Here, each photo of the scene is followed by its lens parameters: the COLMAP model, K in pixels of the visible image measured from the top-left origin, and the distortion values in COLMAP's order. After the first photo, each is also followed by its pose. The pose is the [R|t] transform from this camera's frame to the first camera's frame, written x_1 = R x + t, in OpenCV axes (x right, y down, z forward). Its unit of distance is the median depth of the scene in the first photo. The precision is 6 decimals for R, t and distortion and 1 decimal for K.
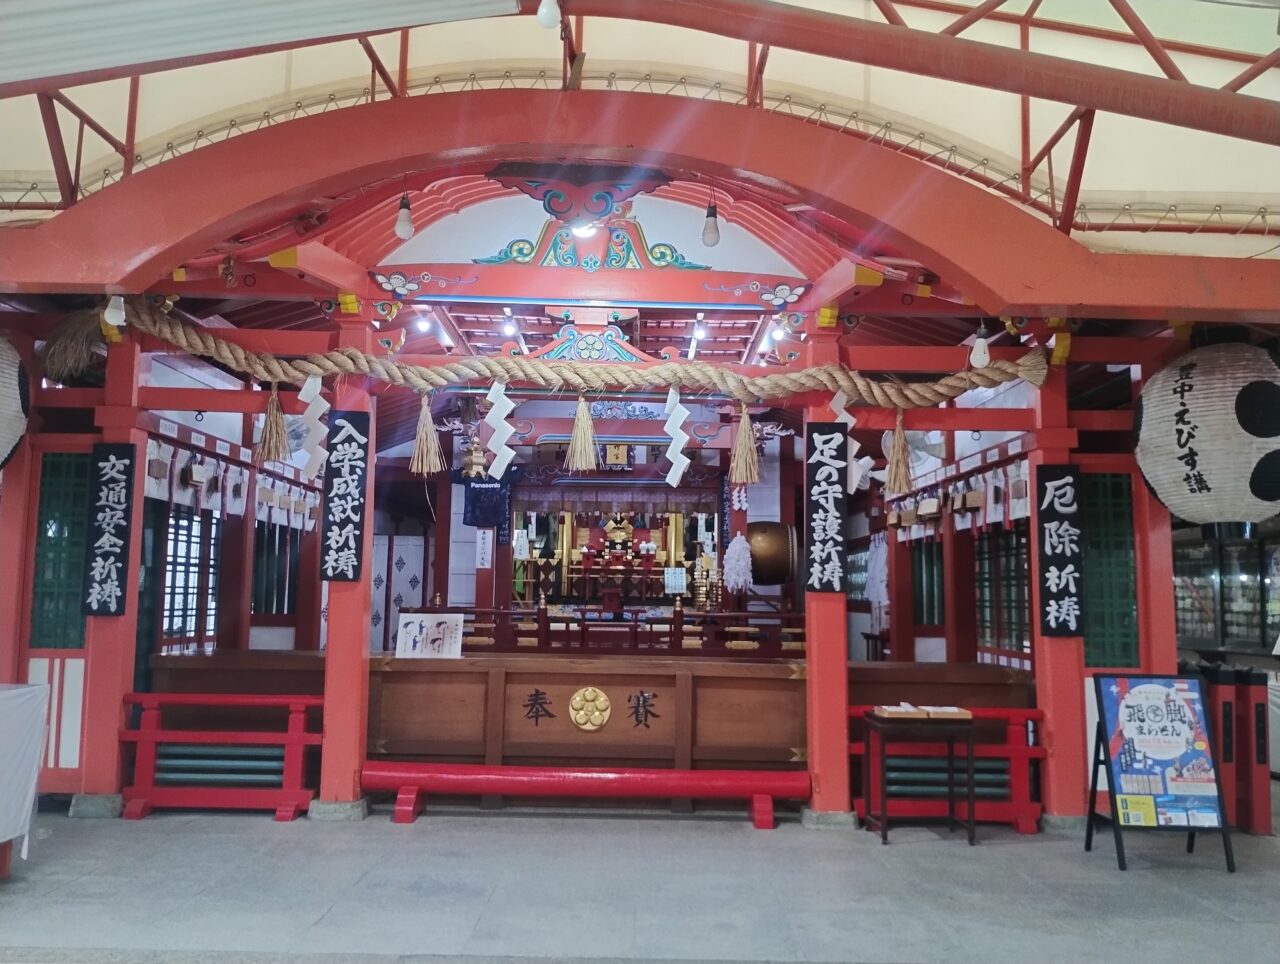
lens RADIAL K [[1051.8, 0, 640.0], [0, 1051.8, 482.0], [0, 0, 1]] dist [-0.001115, -0.010724]
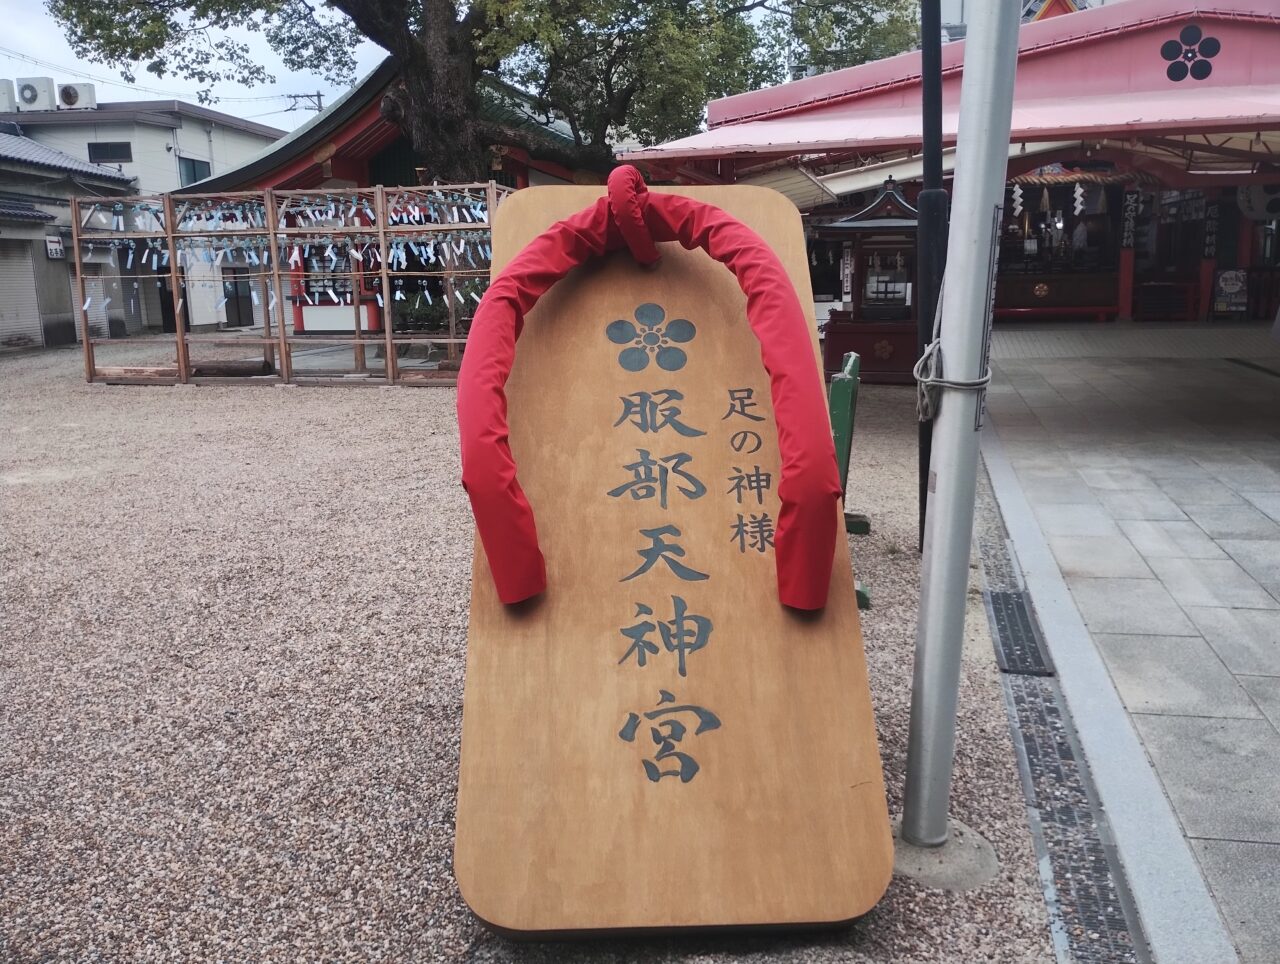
lens RADIAL K [[1051.8, 0, 640.0], [0, 1051.8, 482.0], [0, 0, 1]] dist [-0.001115, -0.010724]
pose [[0.970431, 0.001807, -0.241373, -0.465238], [0.070993, 0.953607, 0.292563, -0.242453], [0.230704, -0.301048, 0.925281, -2.378809]]
